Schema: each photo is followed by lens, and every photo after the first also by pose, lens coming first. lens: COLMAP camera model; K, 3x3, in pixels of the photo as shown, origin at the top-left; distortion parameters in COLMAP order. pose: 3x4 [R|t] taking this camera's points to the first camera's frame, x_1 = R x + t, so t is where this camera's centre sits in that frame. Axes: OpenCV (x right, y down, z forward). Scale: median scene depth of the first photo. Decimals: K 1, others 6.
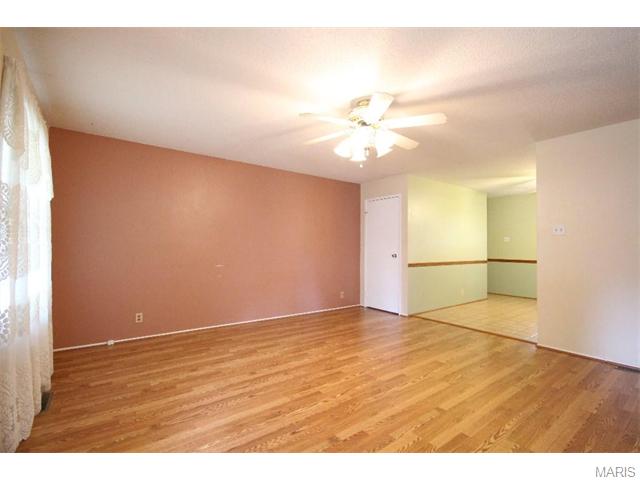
lens RADIAL K [[295.9, 0, 321.2], [0, 295.9, 245.9], [0, 0, 1]] dist [0.001012, 0.000272]
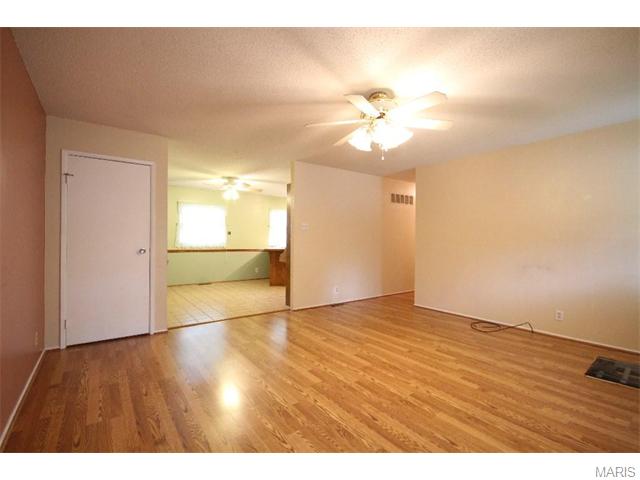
lens RADIAL K [[295.9, 0, 321.1], [0, 295.9, 237.2], [0, 0, 1]] dist [0.001012, 0.000272]
pose [[0.008877, 0.002208, 0.999958, -0.837454], [-0.007393, 0.999970, -0.002142, 0.003063], [-0.999933, -0.007374, 0.008893, 1.141908]]
